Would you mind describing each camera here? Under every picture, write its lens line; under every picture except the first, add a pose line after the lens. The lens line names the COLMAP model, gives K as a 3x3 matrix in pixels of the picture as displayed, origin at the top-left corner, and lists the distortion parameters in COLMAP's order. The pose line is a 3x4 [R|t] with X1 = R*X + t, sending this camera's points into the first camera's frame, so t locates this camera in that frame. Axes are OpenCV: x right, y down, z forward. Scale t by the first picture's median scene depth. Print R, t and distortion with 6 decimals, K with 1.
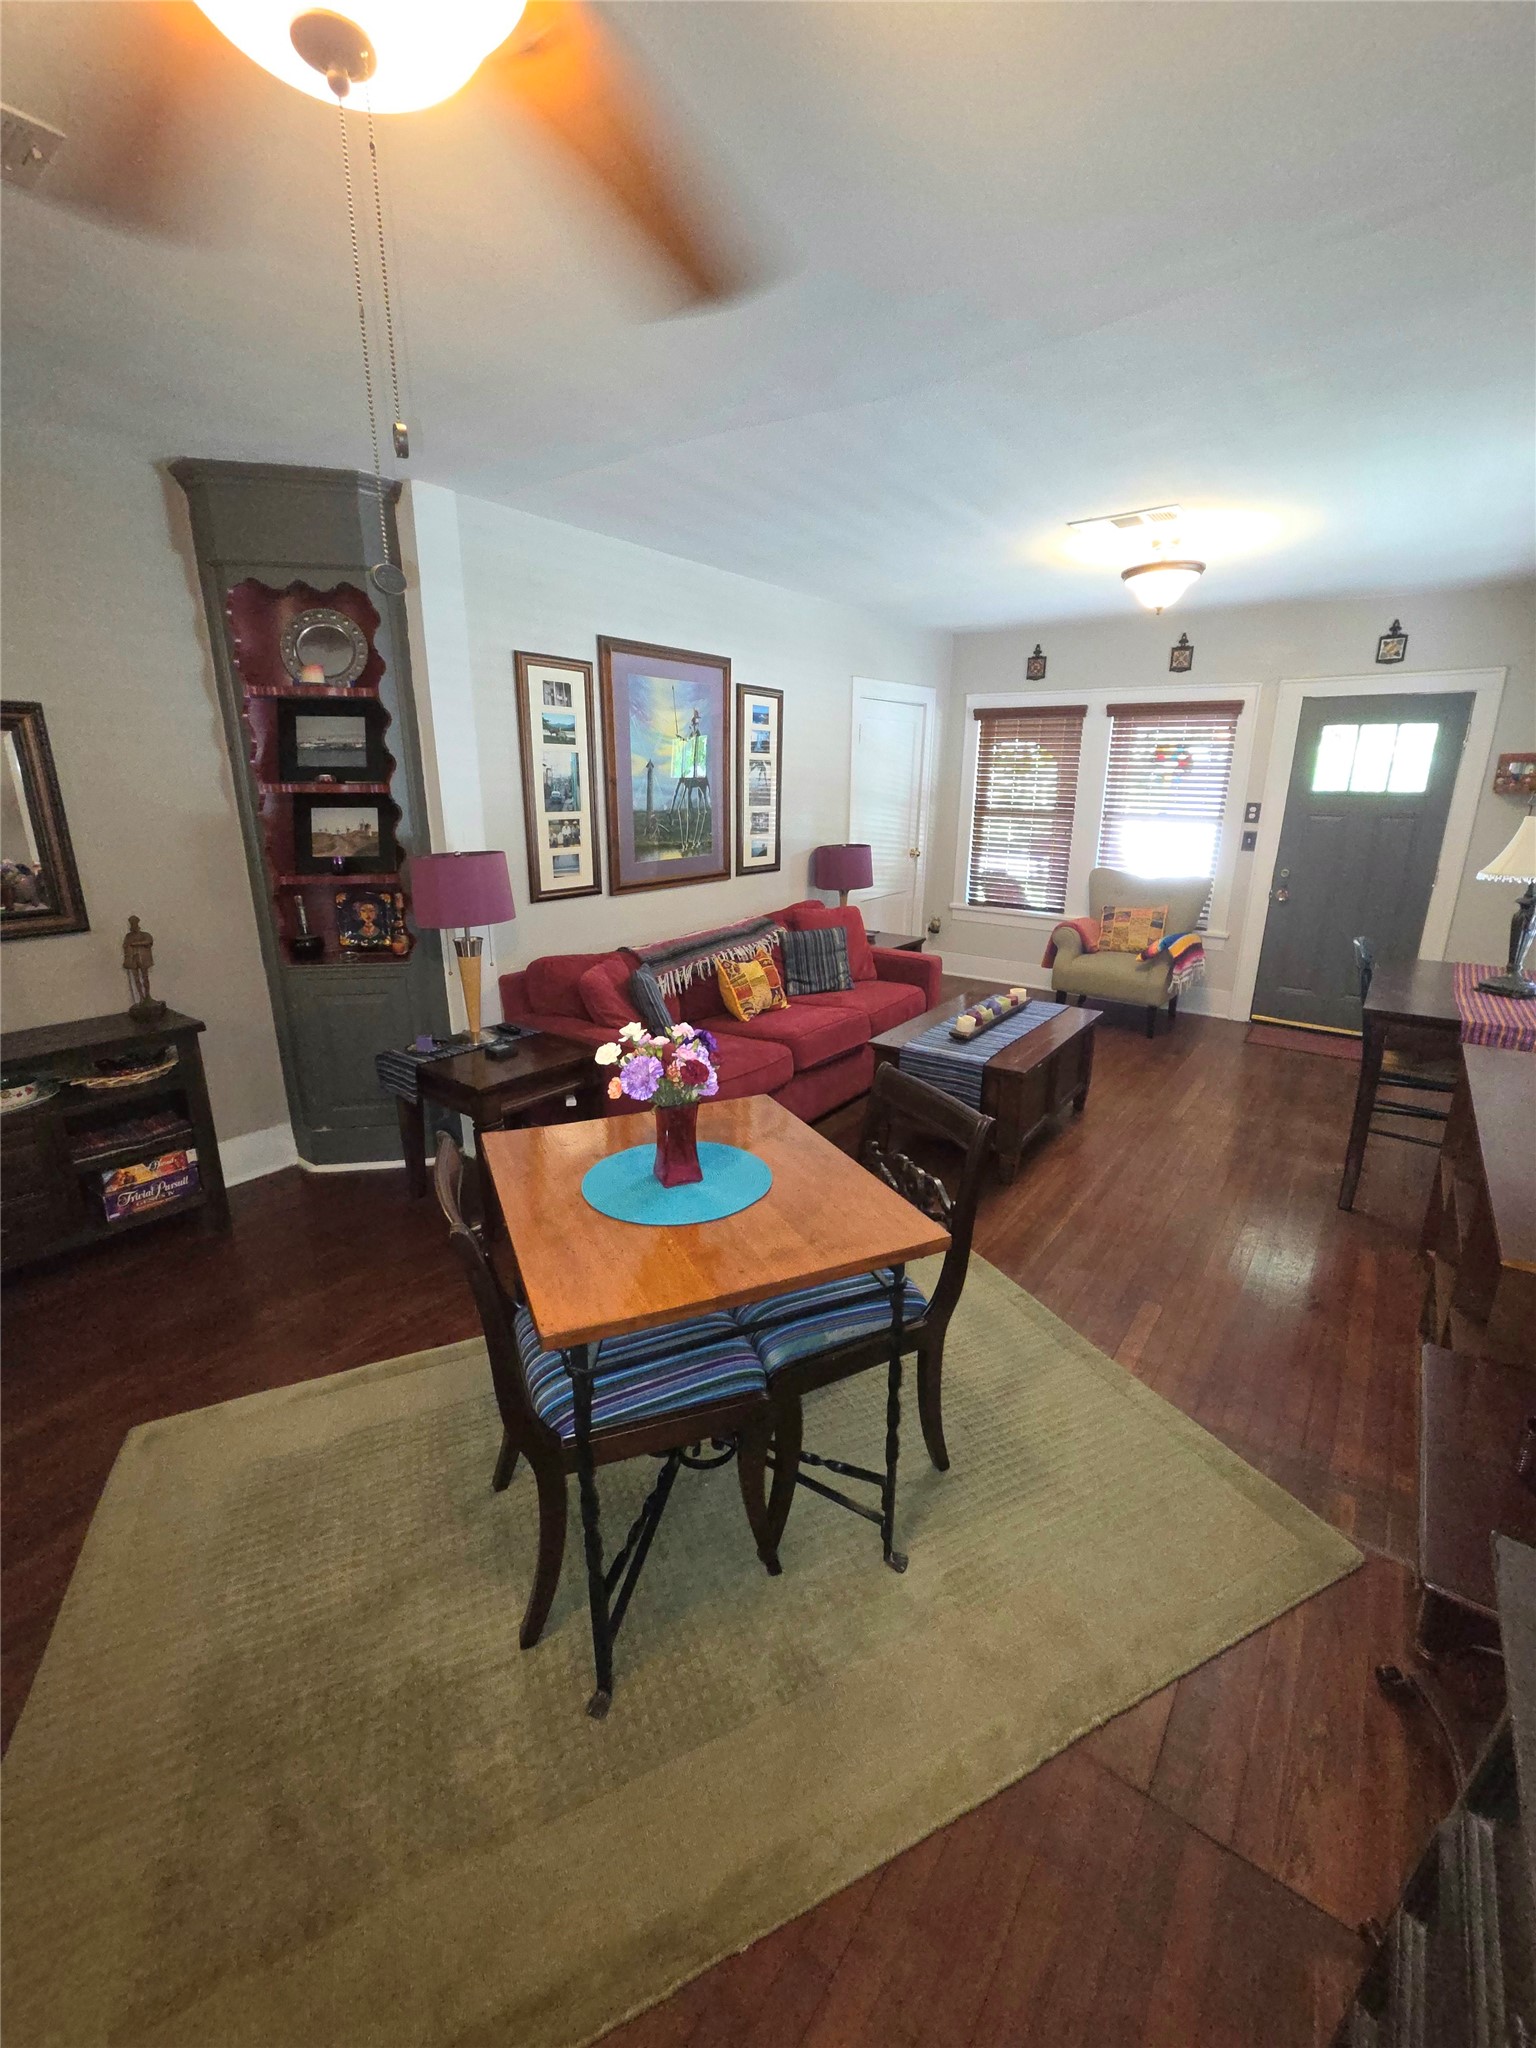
lens RADIAL K [[844.6, 0, 774.3], [0, 844.6, 1009.6], [0, 0, 1]] dist [-0.000559, 0.001809]
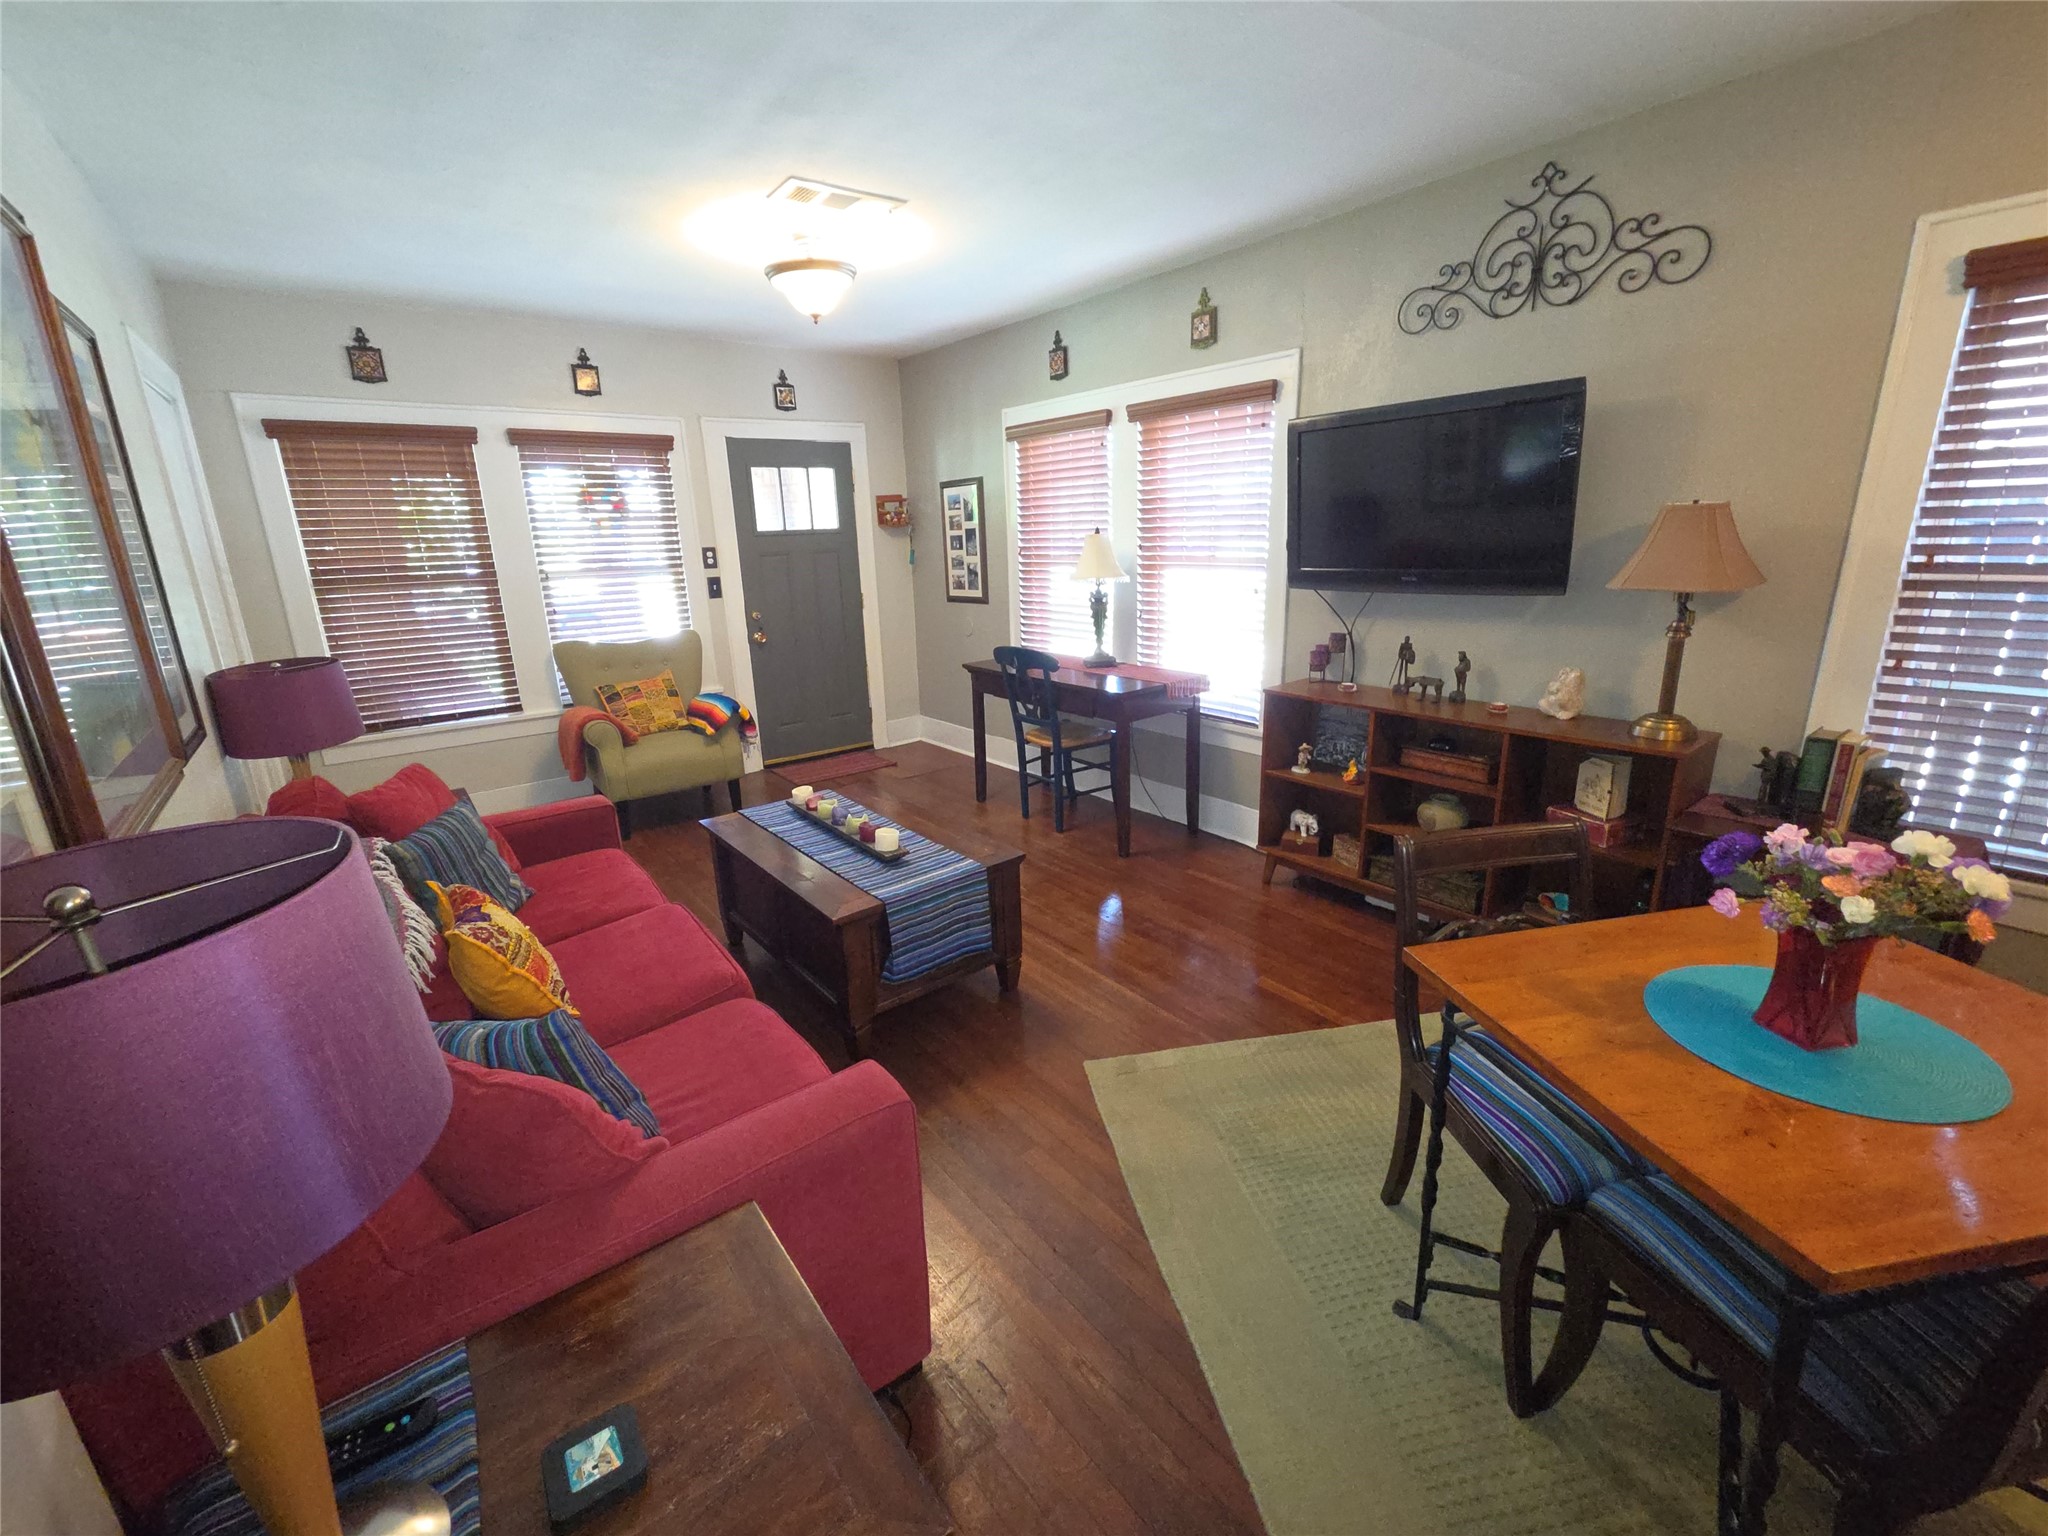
lens RADIAL K [[844.6, 0, 1012.6], [0, 844.6, 765.1], [0, 0, 1]] dist [-0.000559, 0.001809]
pose [[0.260510, -0.283068, 0.923042, -0.386237], [0.290749, 0.934673, 0.204577, -0.149241], [-0.920652, 0.215080, 0.325794, 0.578352]]
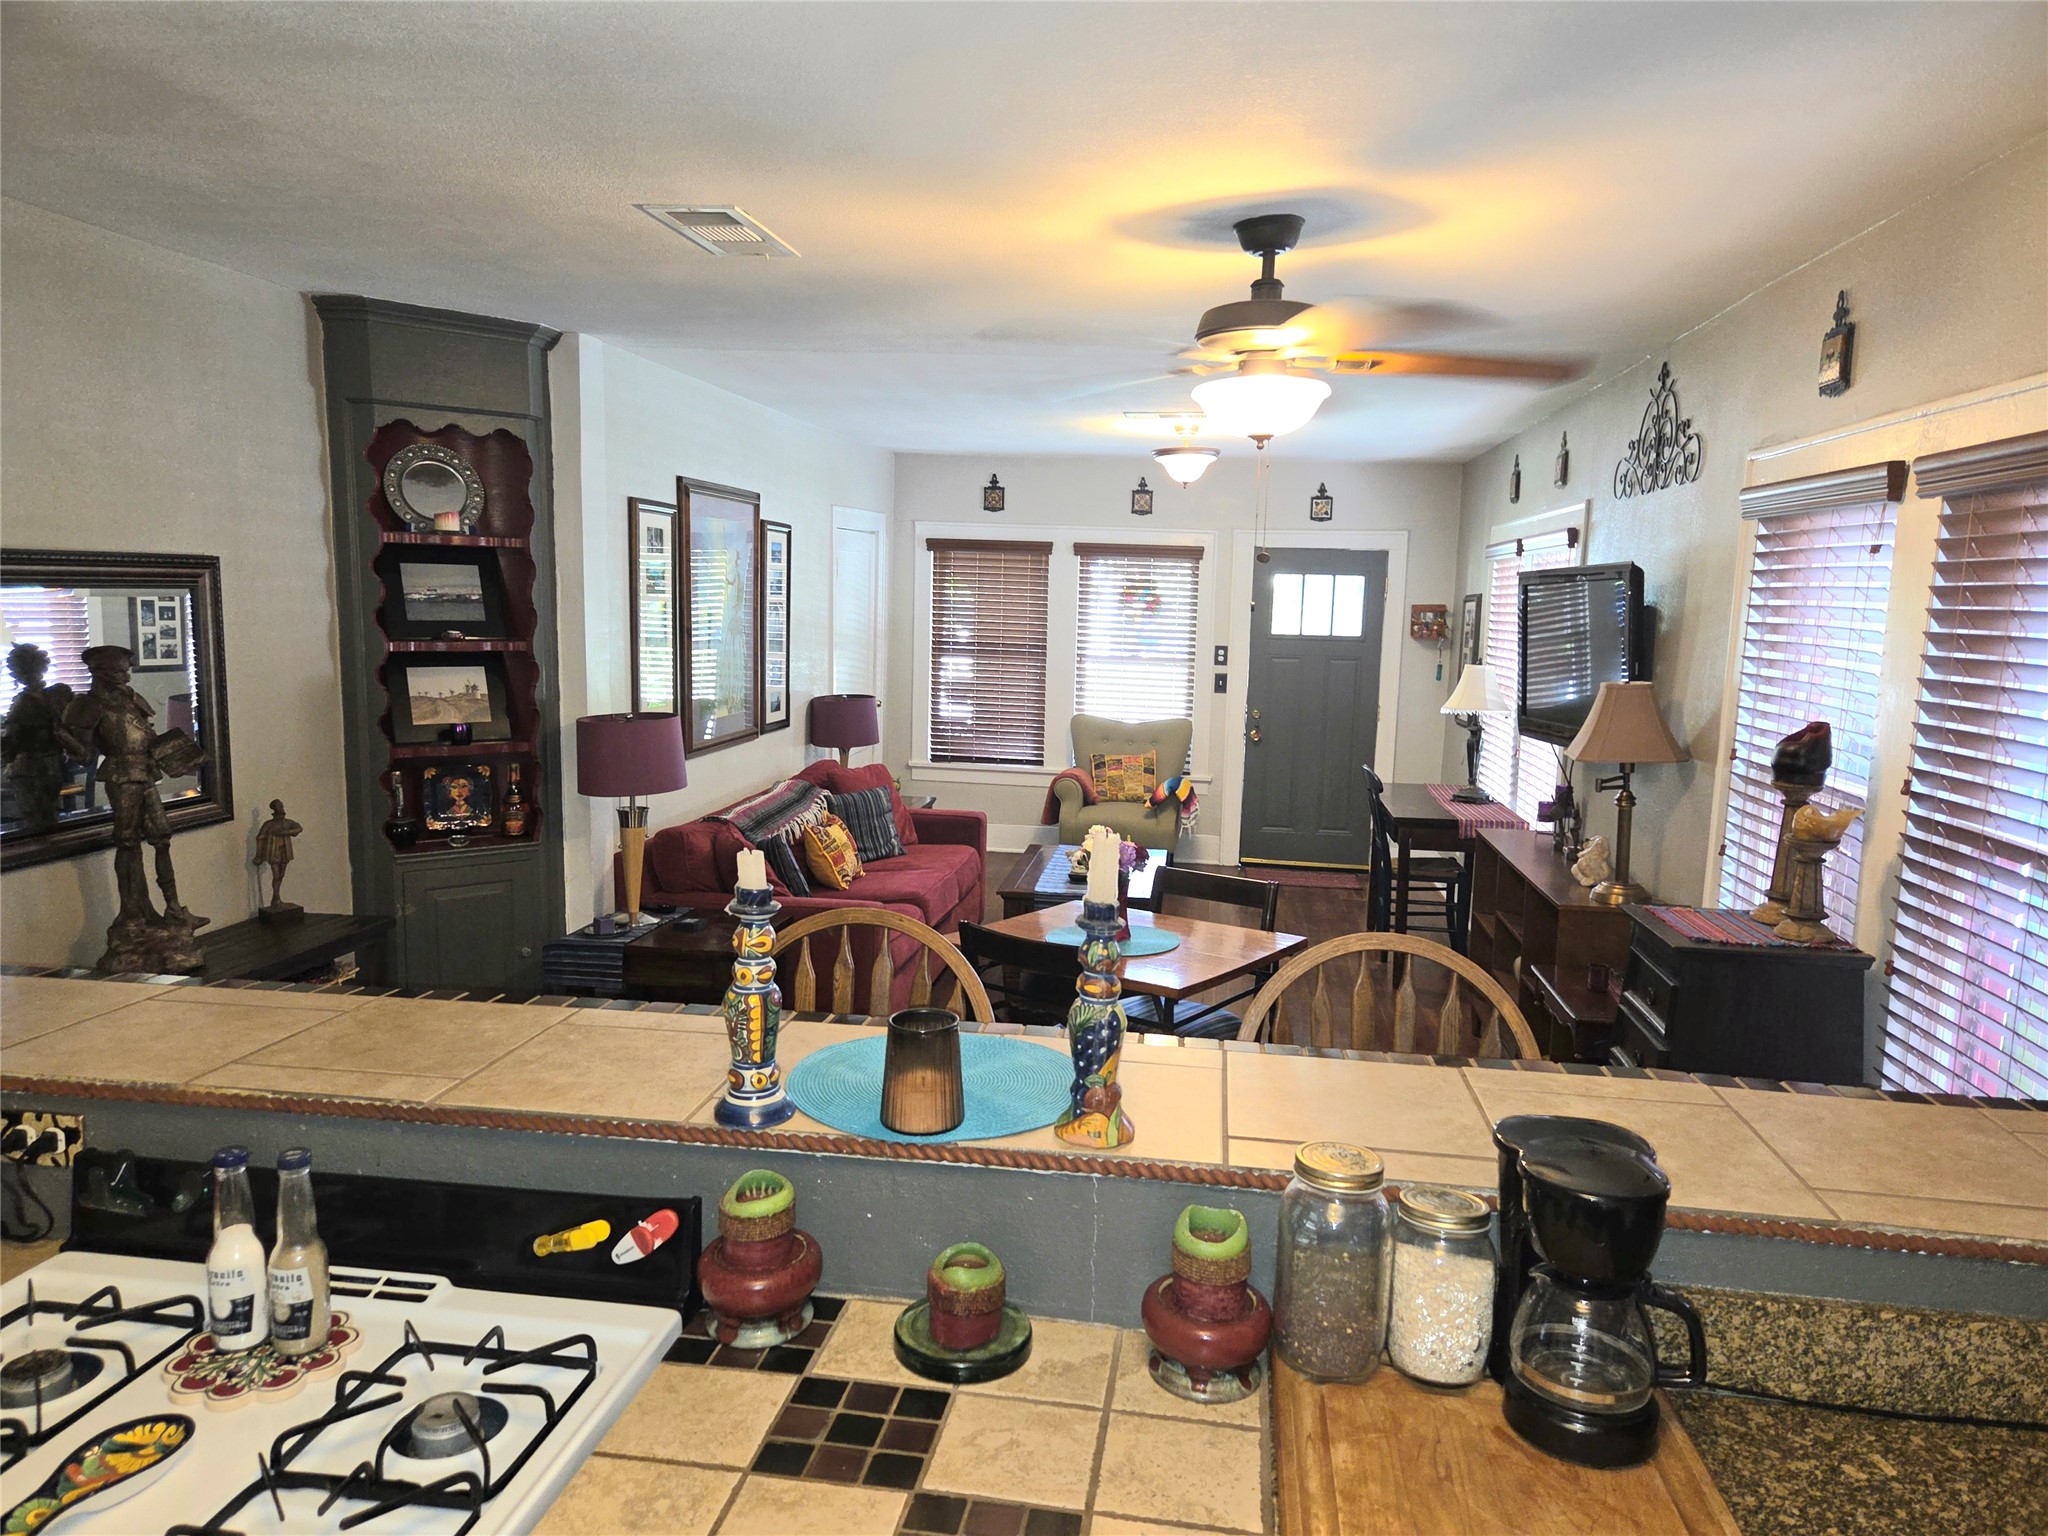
lens RADIAL K [[1383.3, 0, 1033.7], [0, 1383.3, 780.9], [0, 0, 1]] dist [0.073312, -0.053878]
pose [[0.876893, -0.051136, 0.477958, -0.570541], [0.109453, 0.989447, -0.094950, 0.062765], [-0.468059, 0.135575, 0.873236, -0.421390]]
